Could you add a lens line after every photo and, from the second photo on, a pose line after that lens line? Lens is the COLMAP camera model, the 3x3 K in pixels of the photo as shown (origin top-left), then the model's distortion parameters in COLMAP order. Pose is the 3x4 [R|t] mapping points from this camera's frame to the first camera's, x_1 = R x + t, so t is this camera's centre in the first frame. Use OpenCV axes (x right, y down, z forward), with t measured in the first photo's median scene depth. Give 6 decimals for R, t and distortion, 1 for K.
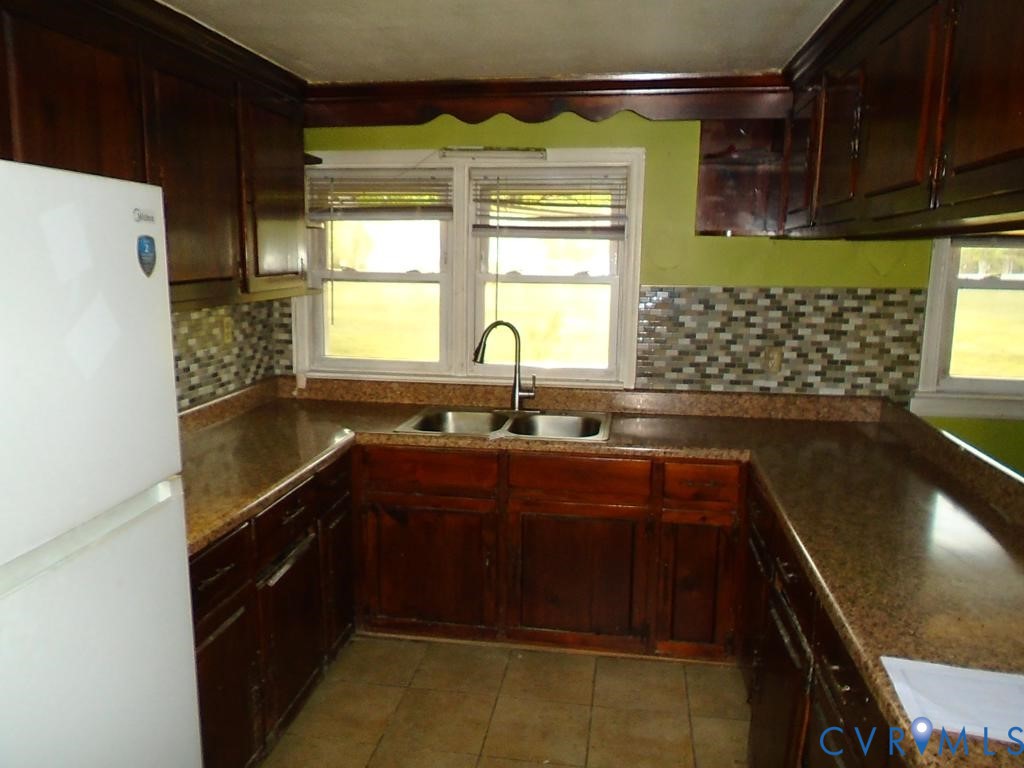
lens RADIAL K [[776.5, 0, 510.2], [0, 776.5, 392.0], [0, 0, 1]] dist [0.000542, 0.005401]
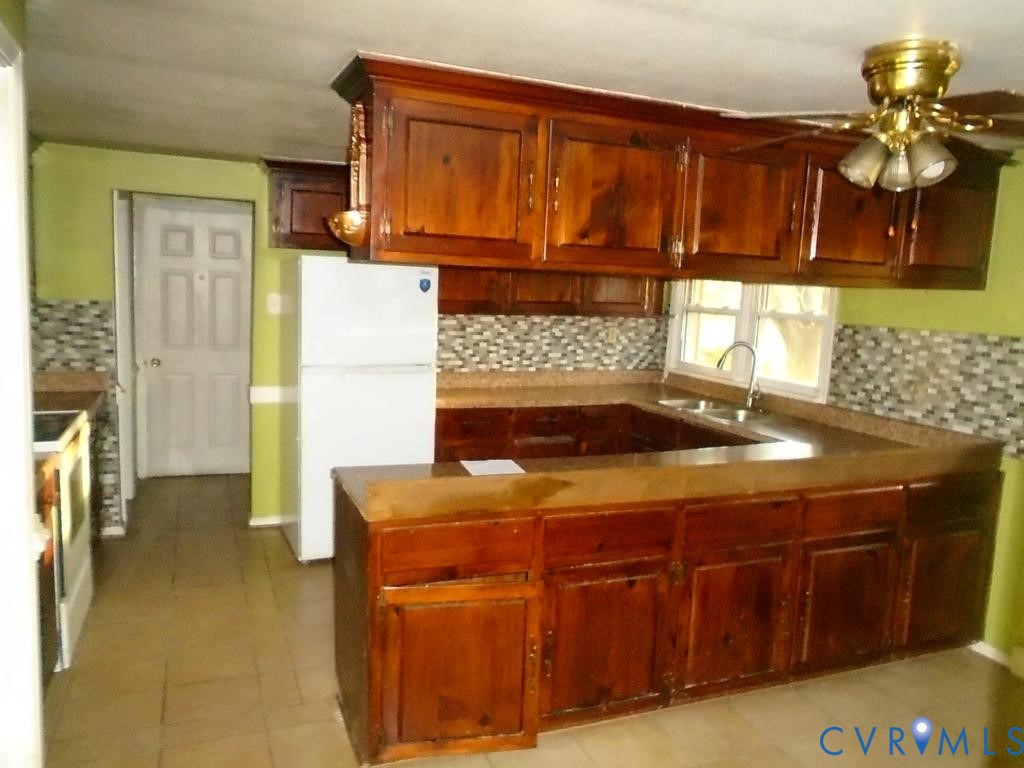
lens RADIAL K [[776.5, 0, 513.3], [0, 776.5, 383.4], [0, 0, 1]] dist [0.000542, 0.005401]
pose [[0.514956, 0.118102, -0.849042, 1.002664], [-0.182112, 0.982927, 0.026272, 0.022295], [0.837649, 0.141092, 0.527672, -0.097700]]
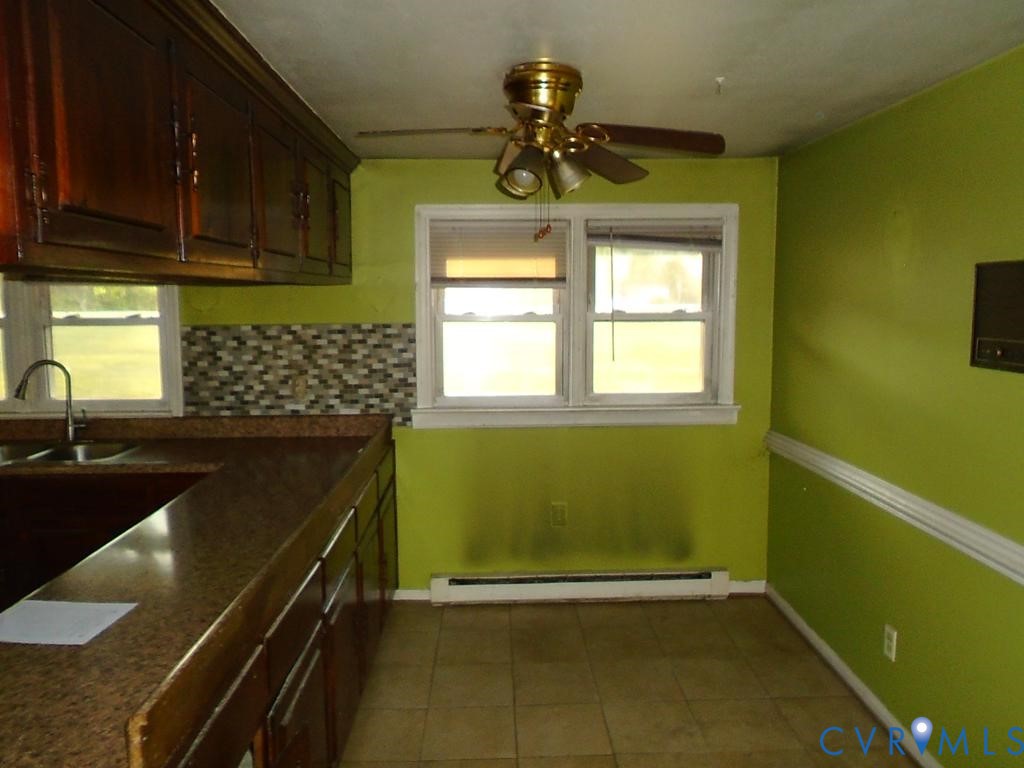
lens RADIAL K [[776.5, 0, 515.5], [0, 776.5, 375.0], [0, 0, 1]] dist [0.000542, 0.005401]
pose [[0.986369, -0.034264, 0.160940, 0.475424], [0.045947, 0.996527, -0.069444, 0.037714], [-0.158001, 0.075892, 0.984518, -0.202858]]
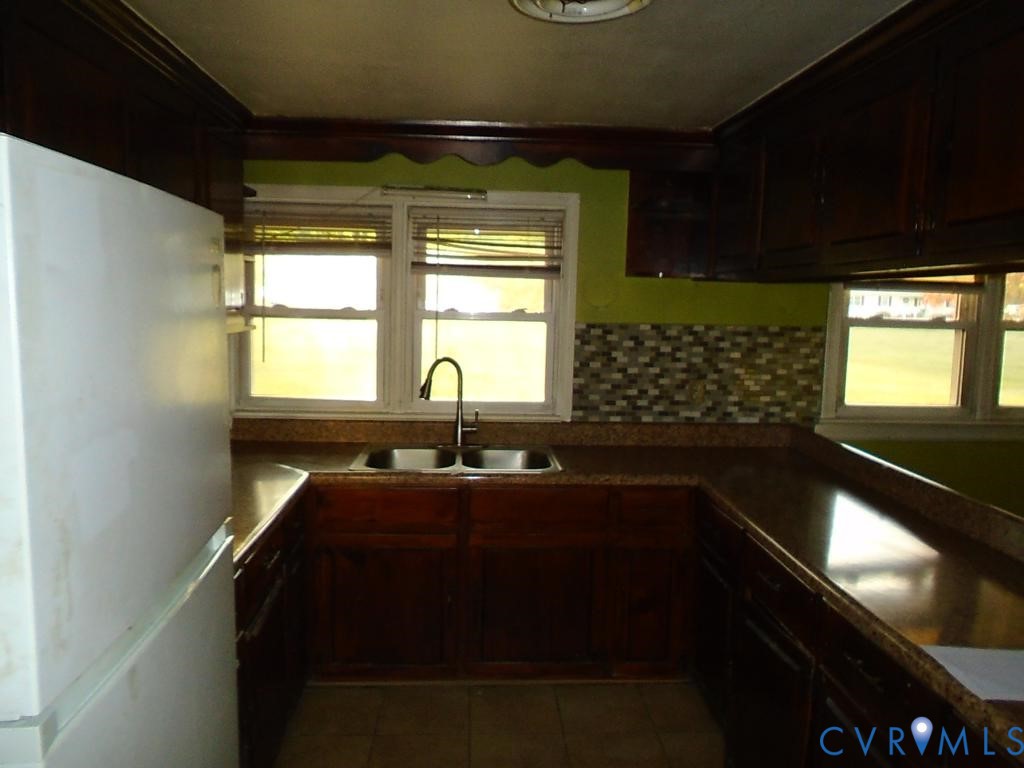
lens RADIAL K [[776.5, 0, 510.1], [0, 776.5, 393.1], [0, 0, 1]] dist [0.000542, 0.005401]
pose [[0.978589, -0.015193, 0.205262, -0.137605], [0.024211, 0.998845, -0.041494, -0.001236], [-0.204395, 0.045575, 0.977827, -0.001104]]
